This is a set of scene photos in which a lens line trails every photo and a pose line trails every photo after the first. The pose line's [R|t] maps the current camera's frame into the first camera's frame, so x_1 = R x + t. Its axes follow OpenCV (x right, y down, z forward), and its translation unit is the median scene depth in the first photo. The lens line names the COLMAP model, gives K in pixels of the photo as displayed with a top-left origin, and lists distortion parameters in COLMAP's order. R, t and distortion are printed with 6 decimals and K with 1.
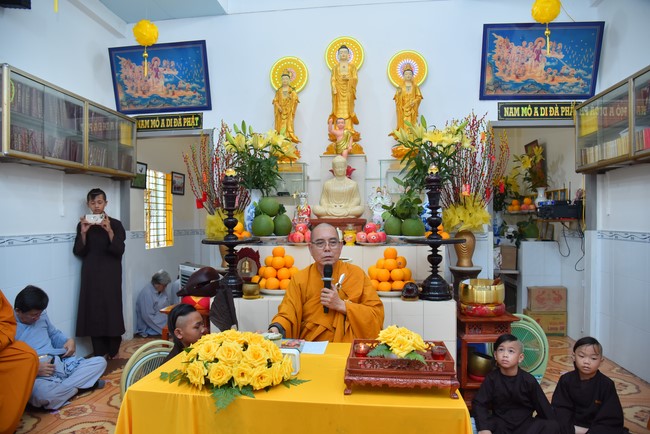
lens RADIAL K [[465.9, 0, 333.3], [0, 465.9, 215.7], [0, 0, 1]] dist [-0.049883, 0.000394]
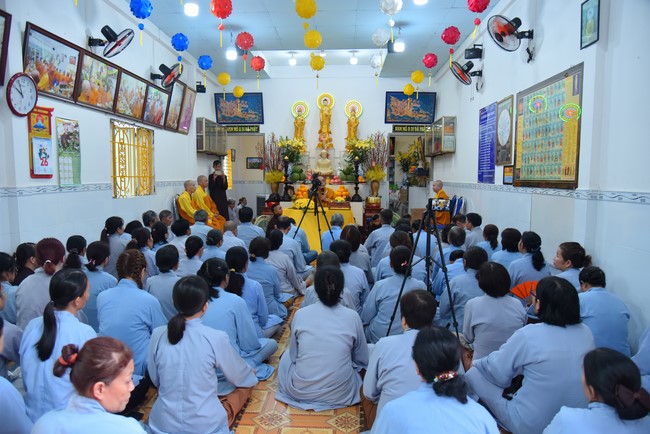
lens RADIAL K [[465.9, 0, 294.3], [0, 465.9, 199.0], [0, 0, 1]] dist [-0.049883, 0.000394]
pose [[0.999830, 0.013068, -0.013003, -0.122369], [-0.012287, 0.998215, 0.058446, -0.008020], [0.013744, -0.058276, 0.998206, -1.700710]]
